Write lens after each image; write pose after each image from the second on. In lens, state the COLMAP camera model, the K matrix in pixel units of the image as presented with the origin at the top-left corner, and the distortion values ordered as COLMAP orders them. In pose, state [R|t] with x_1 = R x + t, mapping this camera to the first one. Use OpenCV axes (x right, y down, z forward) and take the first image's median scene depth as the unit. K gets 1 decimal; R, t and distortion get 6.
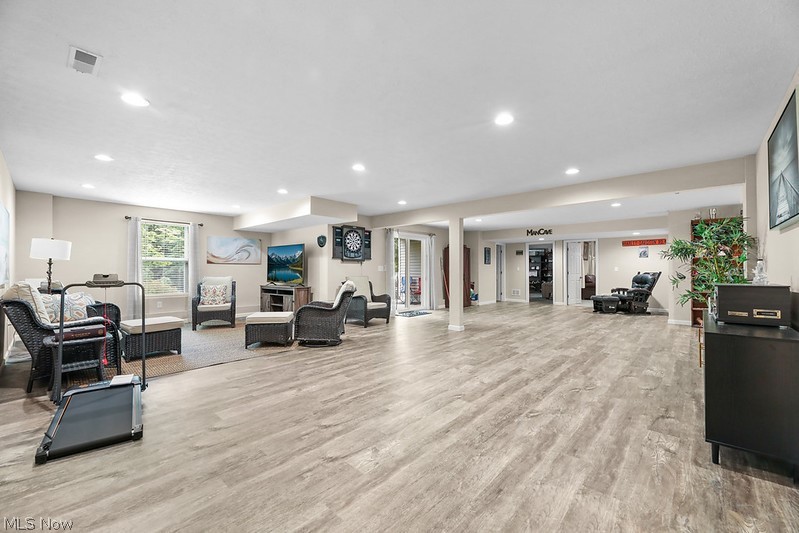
lens RADIAL K [[326.8, 0, 397.0], [0, 326.8, 266.4], [0, 0, 1]] dist [-0.002732, -0.001842]
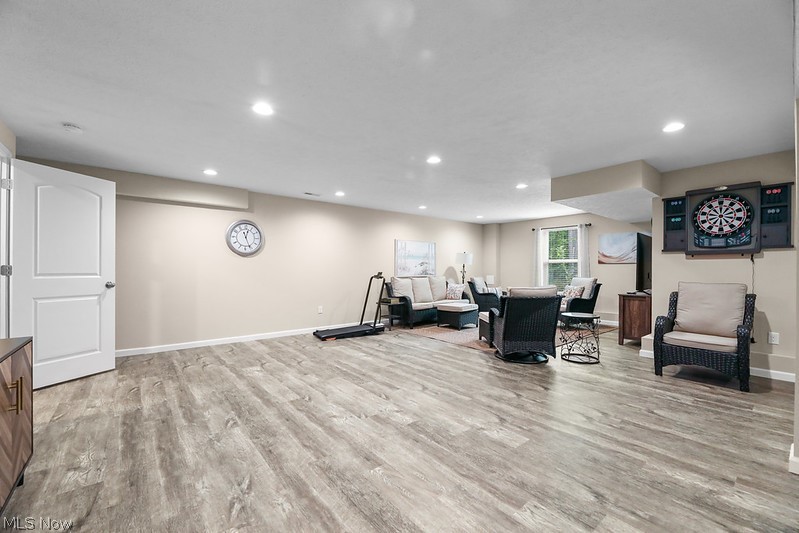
lens RADIAL K [[326.8, 0, 400.8], [0, 326.8, 270.9], [0, 0, 1]] dist [-0.002732, -0.001842]
pose [[-0.133837, 0.003441, -0.990997, 1.048707], [0.008383, 0.999962, 0.002340, 0.012117], [0.990968, -0.007994, -0.133861, 1.320067]]
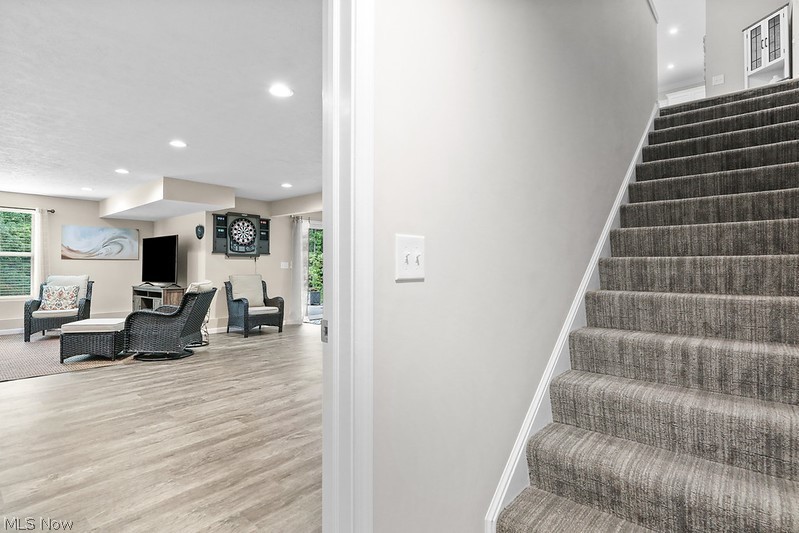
lens RADIAL K [[405.1, 0, 398.2], [0, 405.1, 263.9], [0, 0, 1]] dist [-0.000386, -0.001477]
pose [[0.999618, 0.001213, 0.027623, 0.529440], [-0.001284, 0.999996, 0.002549, -0.001055], [-0.027620, -0.002584, 0.999615, -0.055807]]
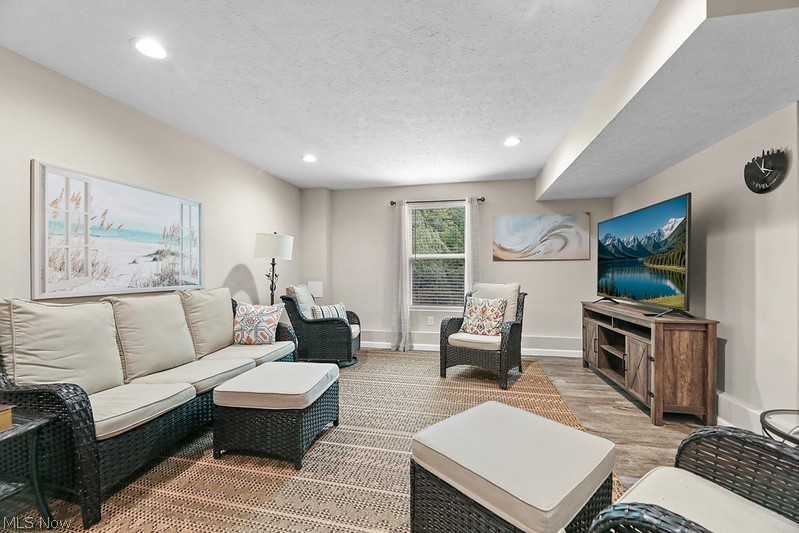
lens RADIAL K [[326.8, 0, 400.5], [0, 326.8, 270.5], [0, 0, 1]] dist [-0.002732, -0.001842]
pose [[0.510826, -0.002882, -0.859679, -0.326831], [0.012390, 0.999915, 0.004010, 0.011633], [0.859595, -0.012700, 0.510819, 1.261393]]
